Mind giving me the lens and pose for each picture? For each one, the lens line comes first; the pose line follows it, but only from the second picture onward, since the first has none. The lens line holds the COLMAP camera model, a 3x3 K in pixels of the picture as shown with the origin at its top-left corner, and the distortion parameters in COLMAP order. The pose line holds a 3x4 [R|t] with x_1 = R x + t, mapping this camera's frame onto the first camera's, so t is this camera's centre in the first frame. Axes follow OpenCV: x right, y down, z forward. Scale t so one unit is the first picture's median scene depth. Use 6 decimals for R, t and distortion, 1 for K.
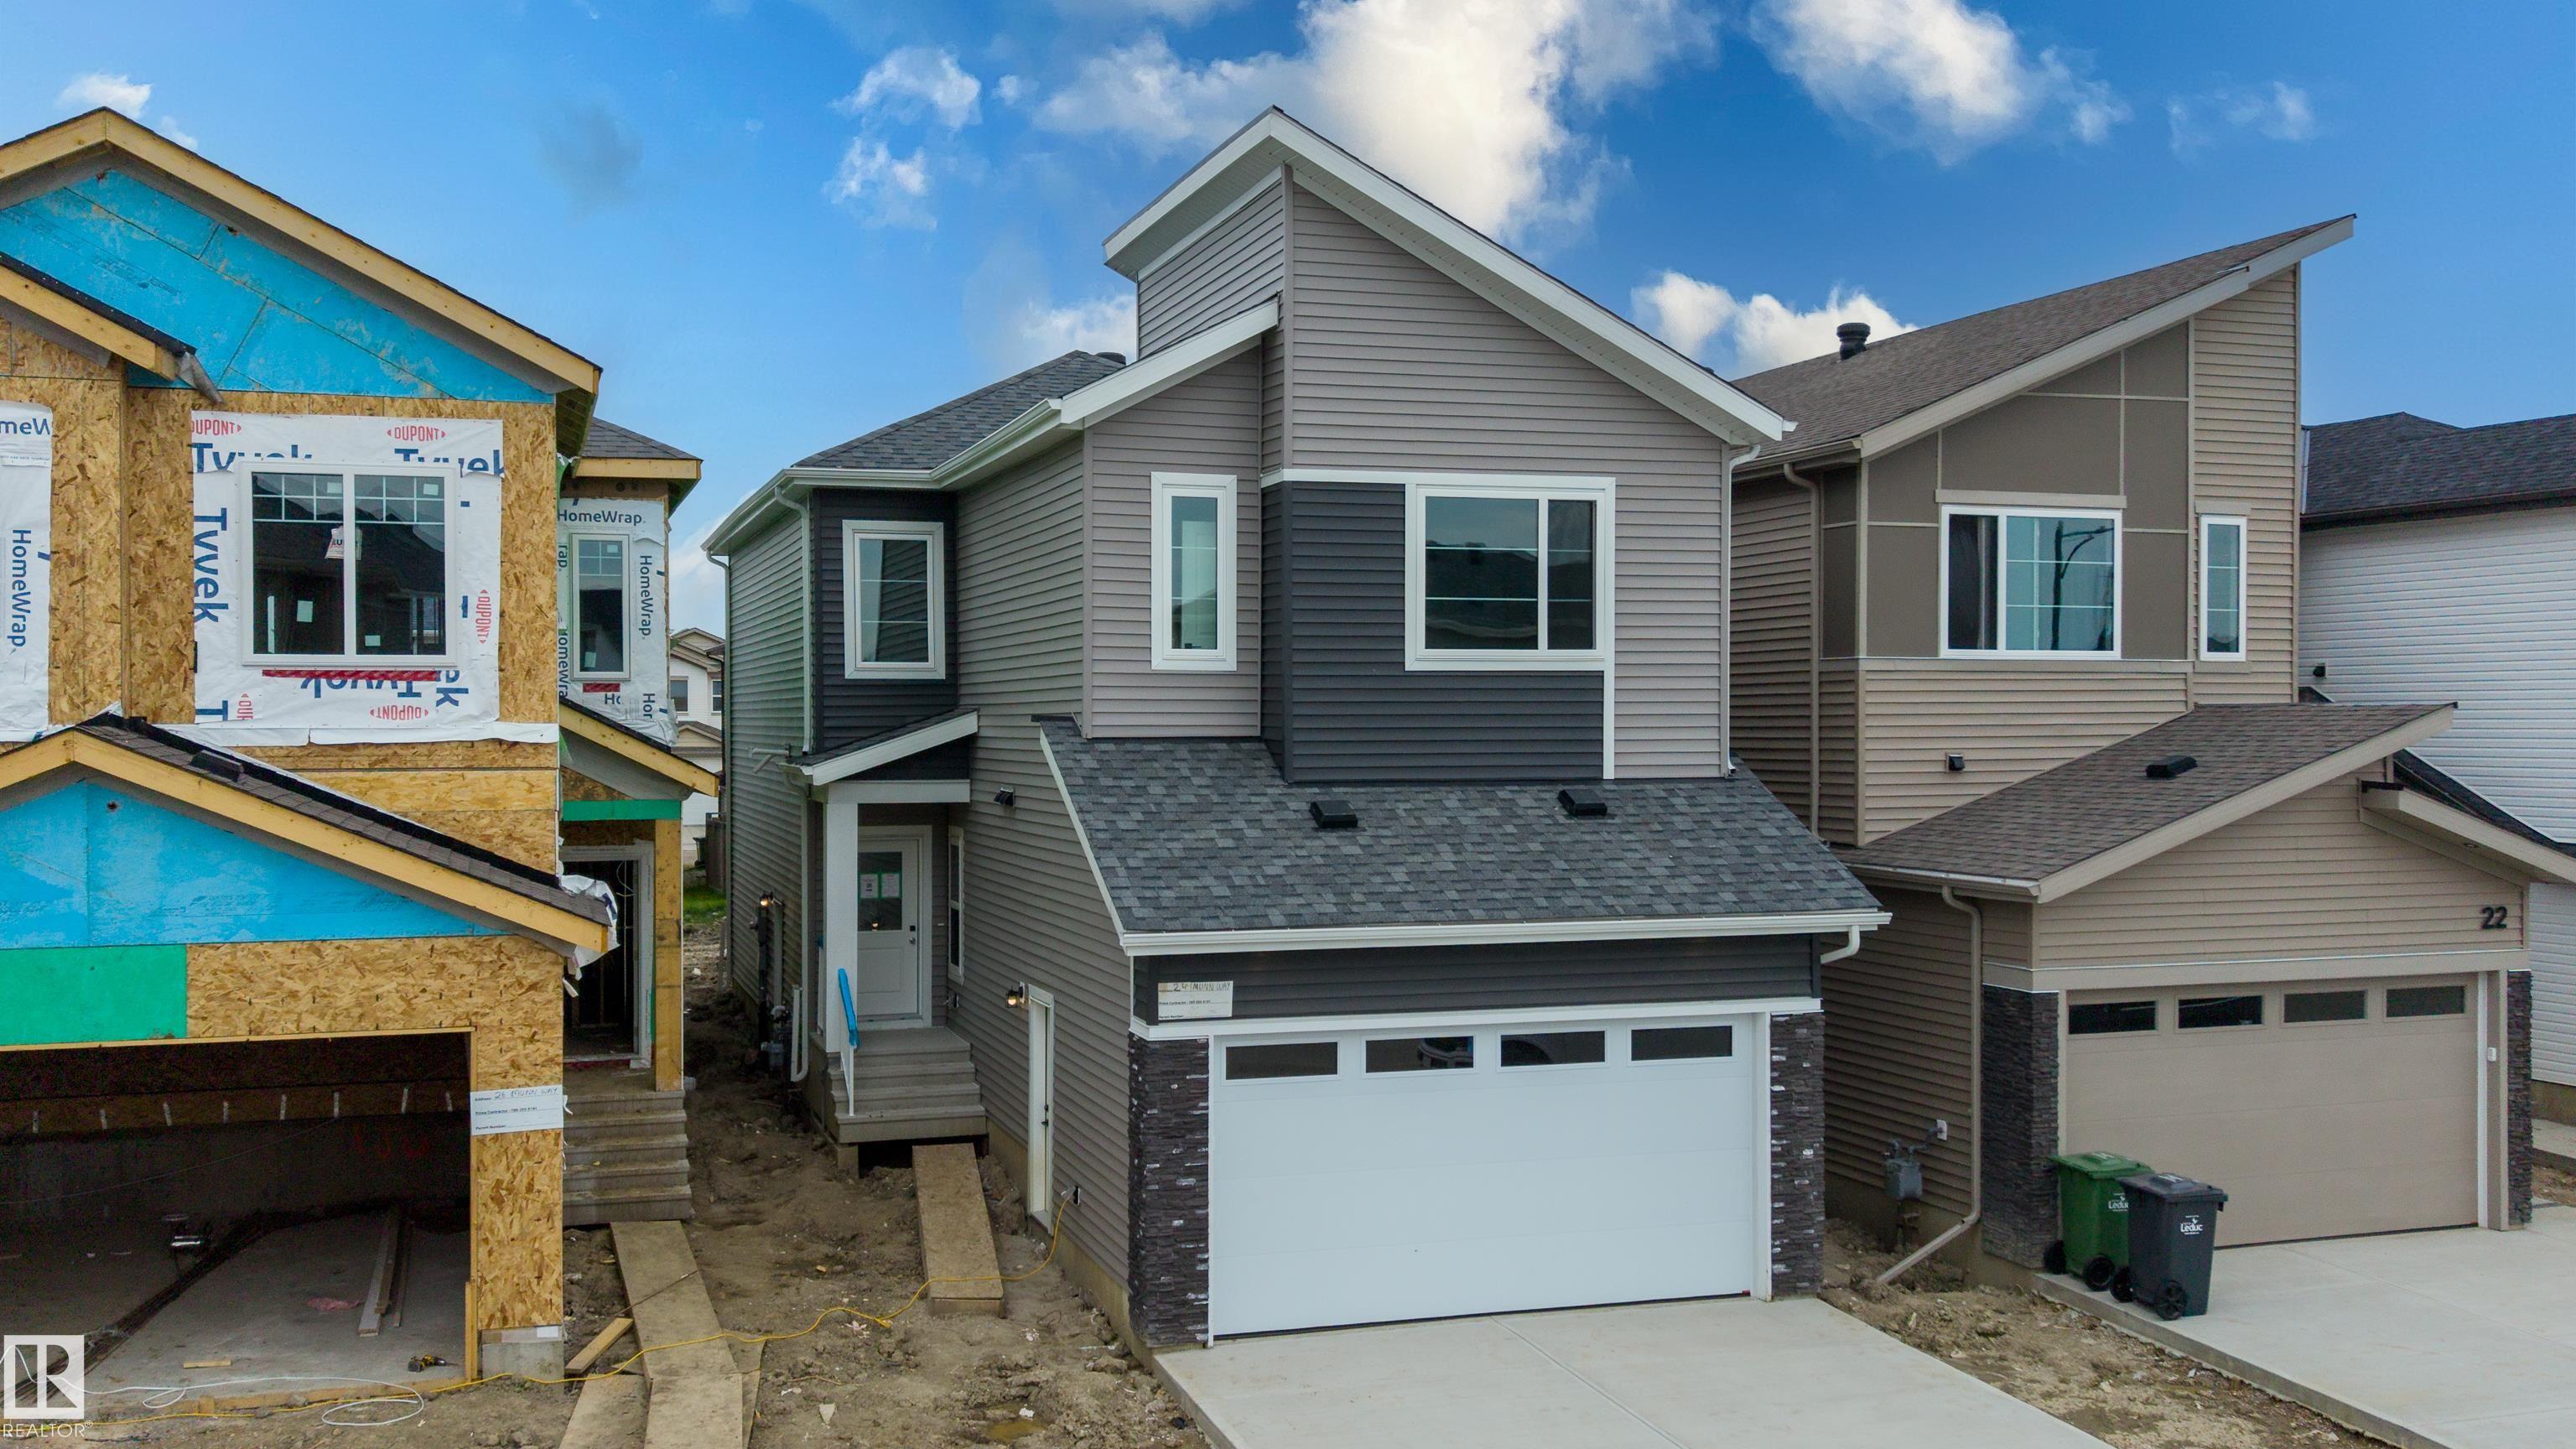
lens RADIAL K [[2361.8, 0, 1291.4], [0, 2361.8, 752.5], [0, 0, 1]] dist [-0.000202, 0.000000]
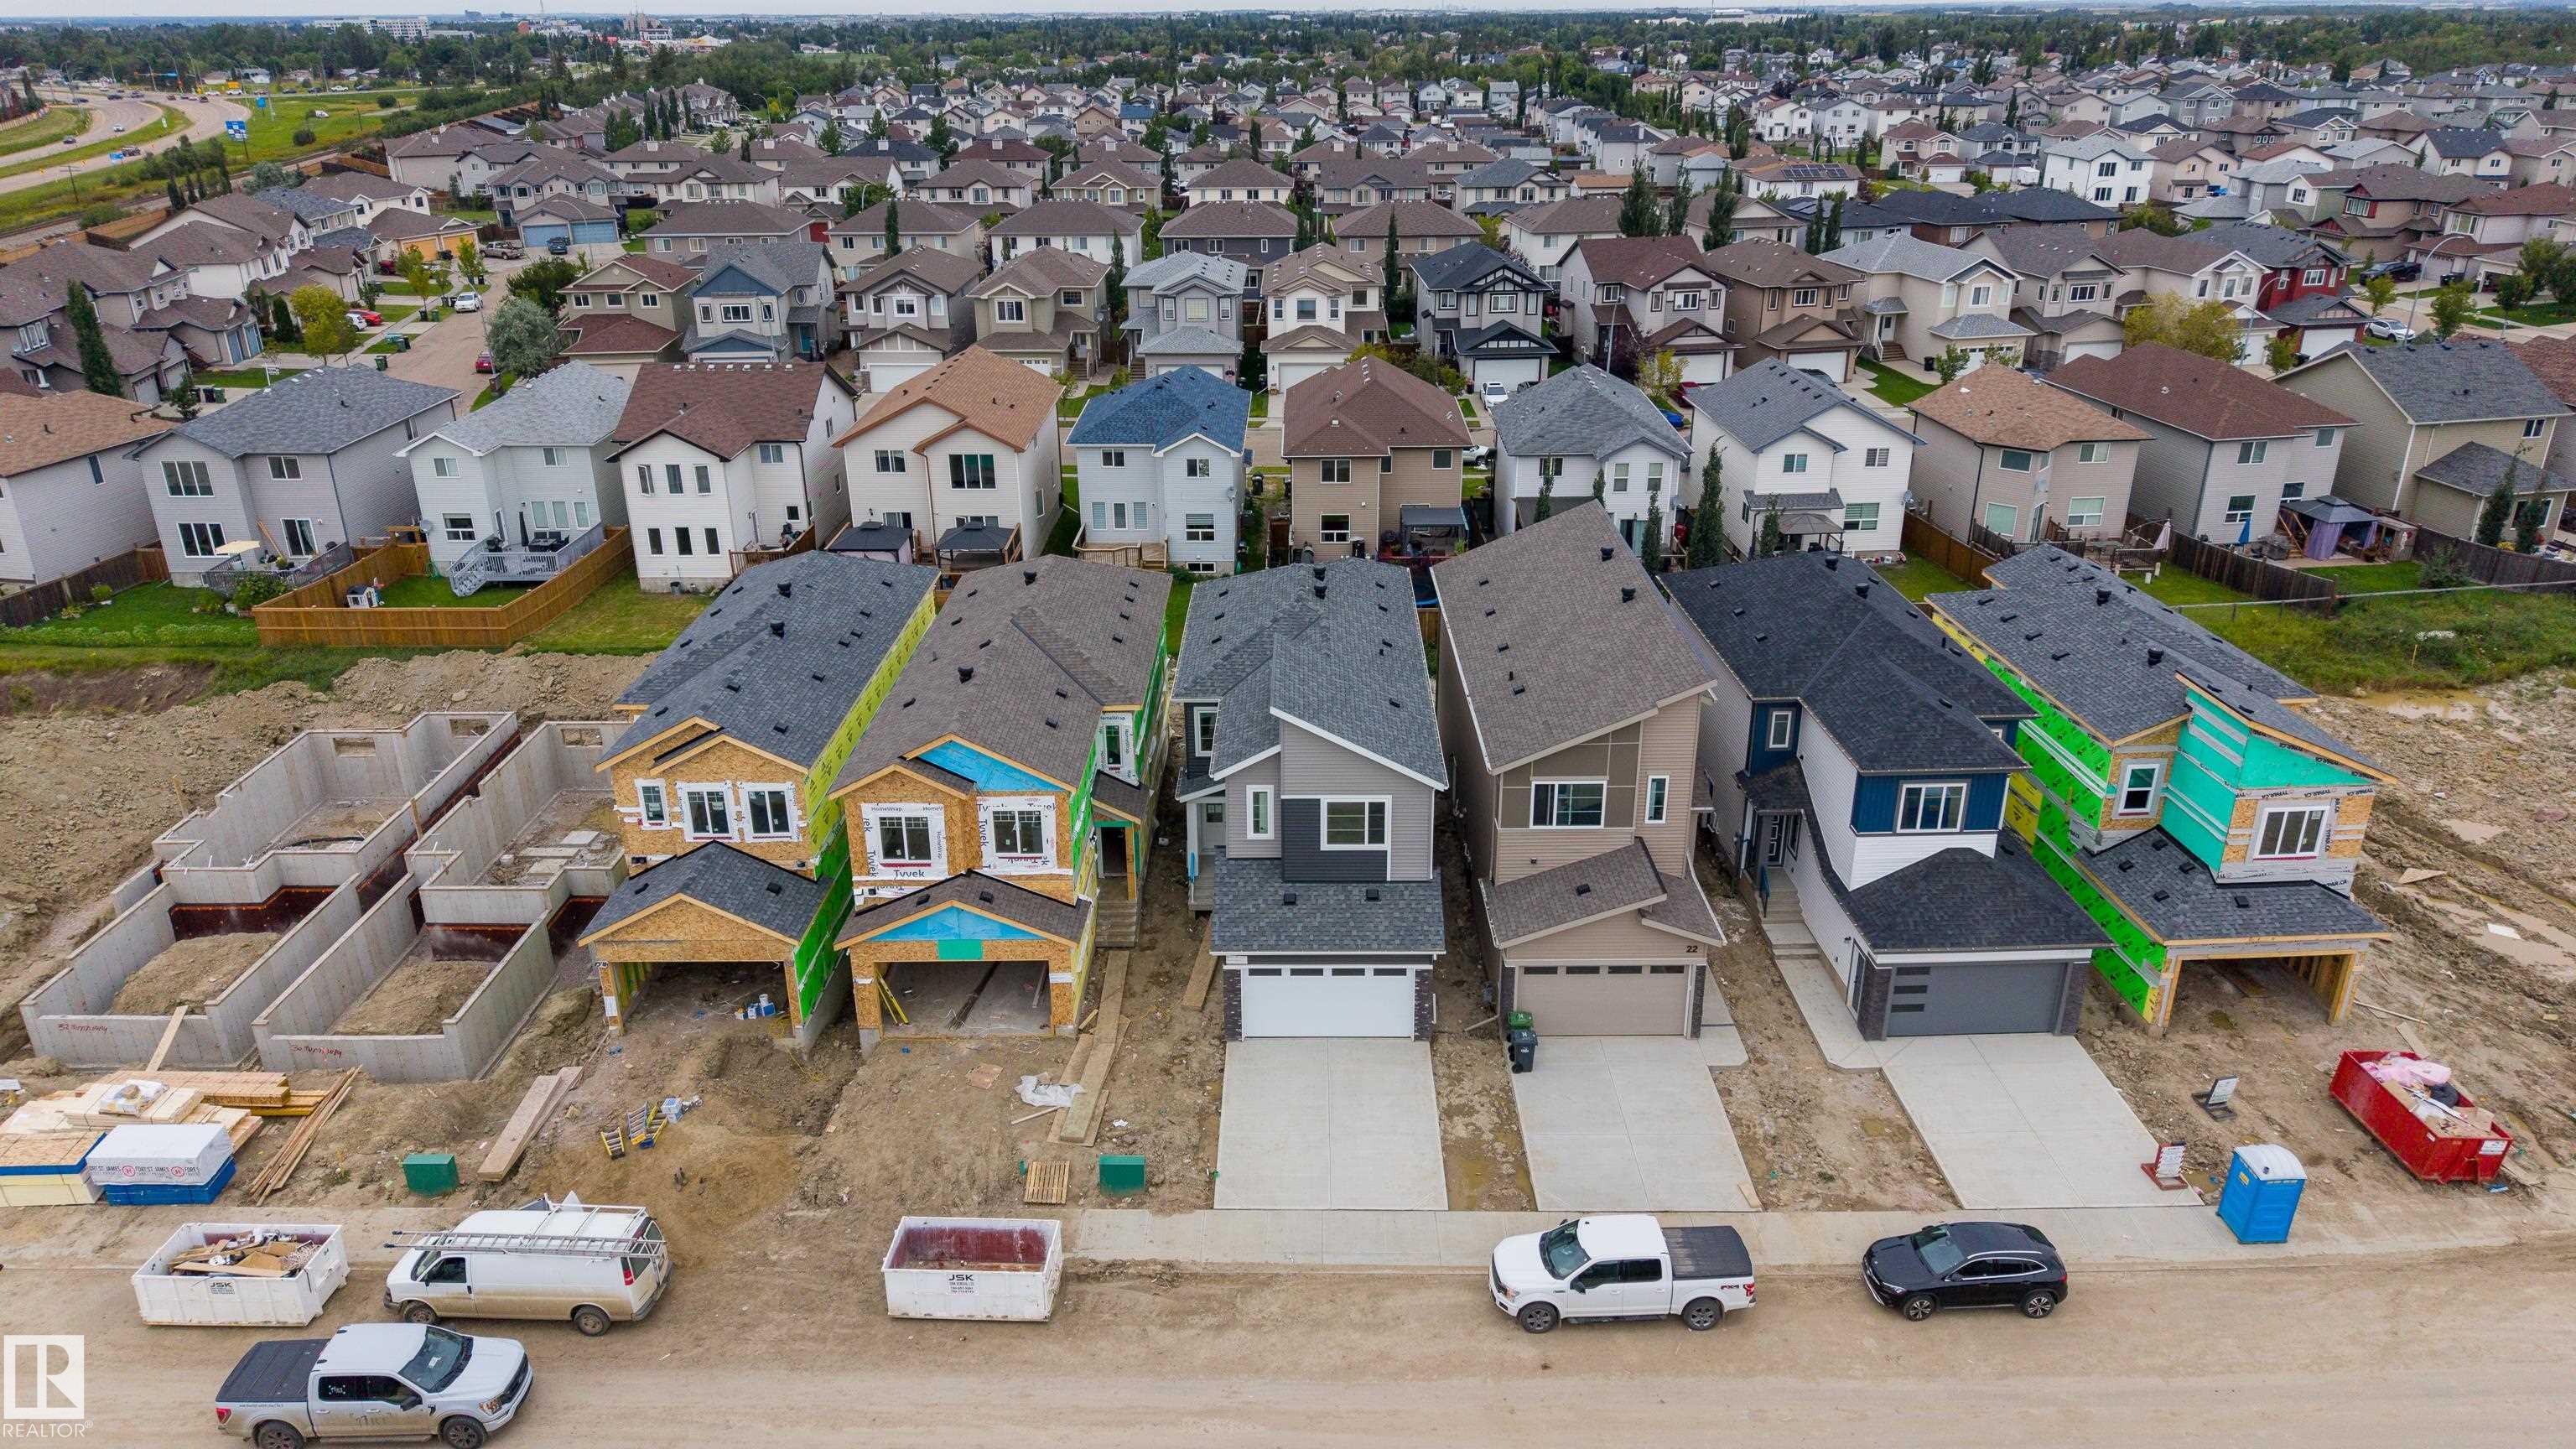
lens RADIAL K [[1706.9, 0, 1286.5], [0, 1706.9, 732.8], [0, 0, 1]] dist [0.029982, -0.031638]
pose [[0.948812, 0.121852, -0.291391, 0.658592], [-0.001261, 0.924036, 0.382303, -1.066345], [0.315840, -0.362366, 0.876890, -1.007538]]
